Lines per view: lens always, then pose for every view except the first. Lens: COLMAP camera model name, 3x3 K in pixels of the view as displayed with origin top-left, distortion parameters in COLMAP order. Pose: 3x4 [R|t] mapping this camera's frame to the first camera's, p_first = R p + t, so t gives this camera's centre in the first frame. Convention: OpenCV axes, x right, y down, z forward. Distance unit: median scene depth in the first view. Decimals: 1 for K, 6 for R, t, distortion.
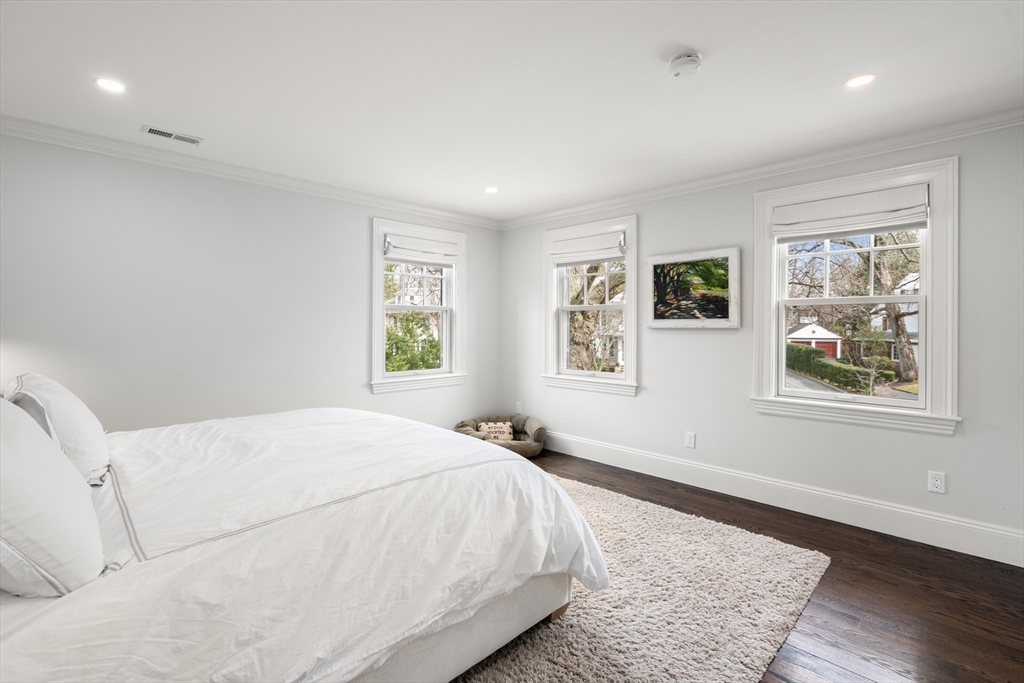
lens RADIAL K [[471.9, 0, 506.4], [0, 471.9, 336.4], [0, 0, 1]] dist [-0.007539, 0.001526]
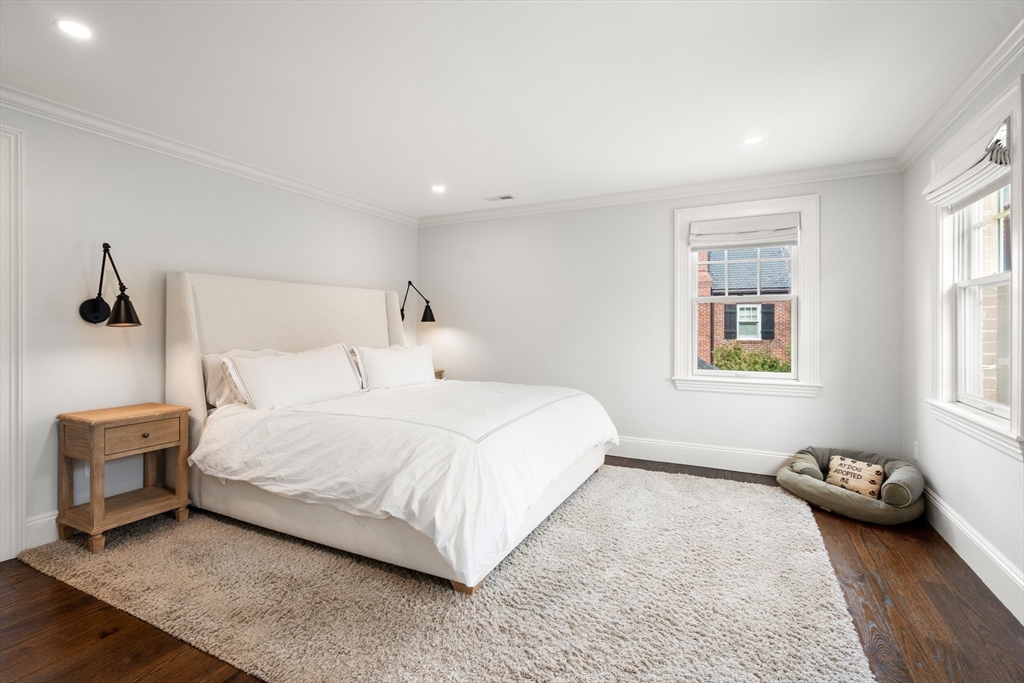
lens RADIAL K [[471.9, 0, 505.0], [0, 471.9, 332.0], [0, 0, 1]] dist [-0.007539, 0.001526]
pose [[0.324914, 0.008440, -0.945706, 0.529734], [-0.019699, 0.999804, 0.002155, 0.007303], [0.945538, 0.017929, 0.325017, 0.349894]]
